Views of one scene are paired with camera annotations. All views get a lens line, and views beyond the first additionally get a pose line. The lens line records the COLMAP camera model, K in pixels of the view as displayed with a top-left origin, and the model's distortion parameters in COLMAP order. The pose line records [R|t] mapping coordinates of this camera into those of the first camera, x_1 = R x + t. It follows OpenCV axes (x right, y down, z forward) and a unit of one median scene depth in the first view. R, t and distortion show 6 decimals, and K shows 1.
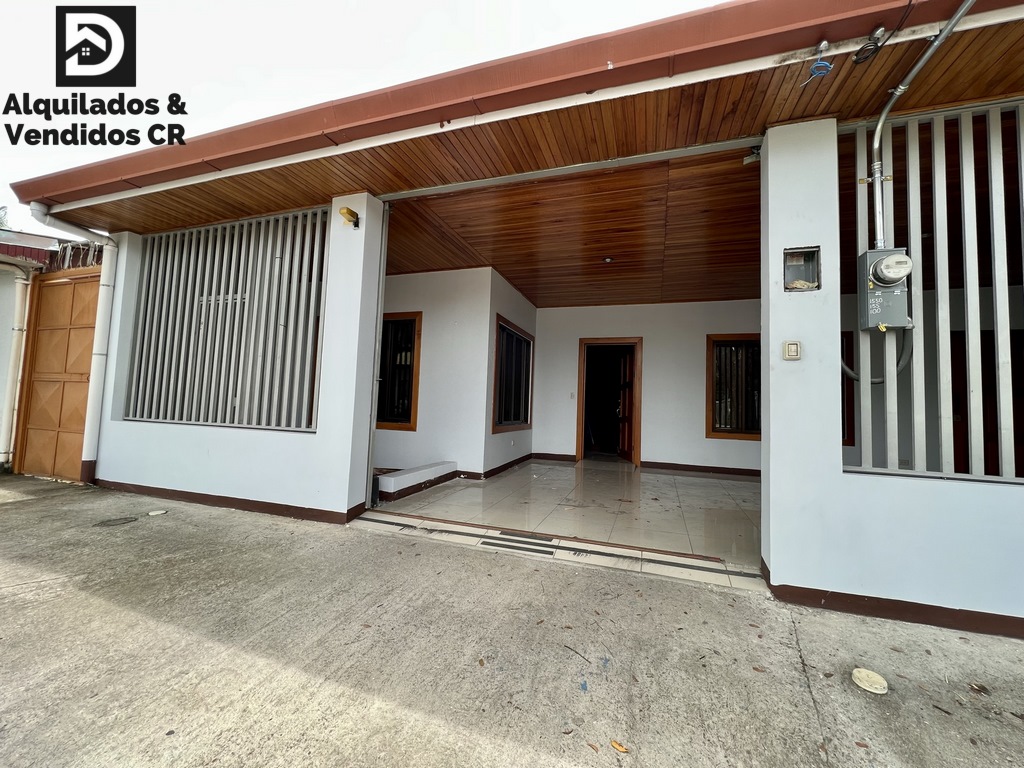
lens RADIAL K [[410.4, 0, 510.4], [0, 410.4, 384.3], [0, 0, 1]] dist [-0.001851, 0.000398]
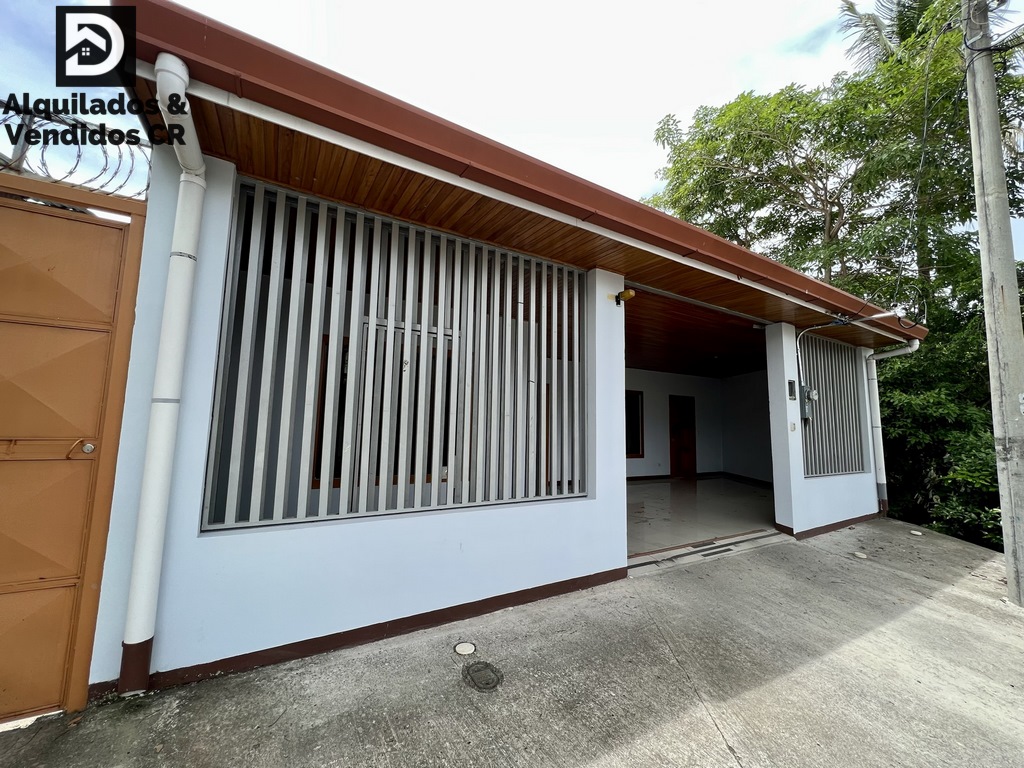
lens RADIAL K [[410.4, 0, 508.0], [0, 410.4, 382.6], [0, 0, 1]] dist [-0.001851, 0.000398]
pose [[0.646324, 0.059498, 0.760740, -1.858464], [-0.038675, 0.998228, -0.045214, -0.145166], [-0.762082, -0.000199, 0.647481, 0.671765]]
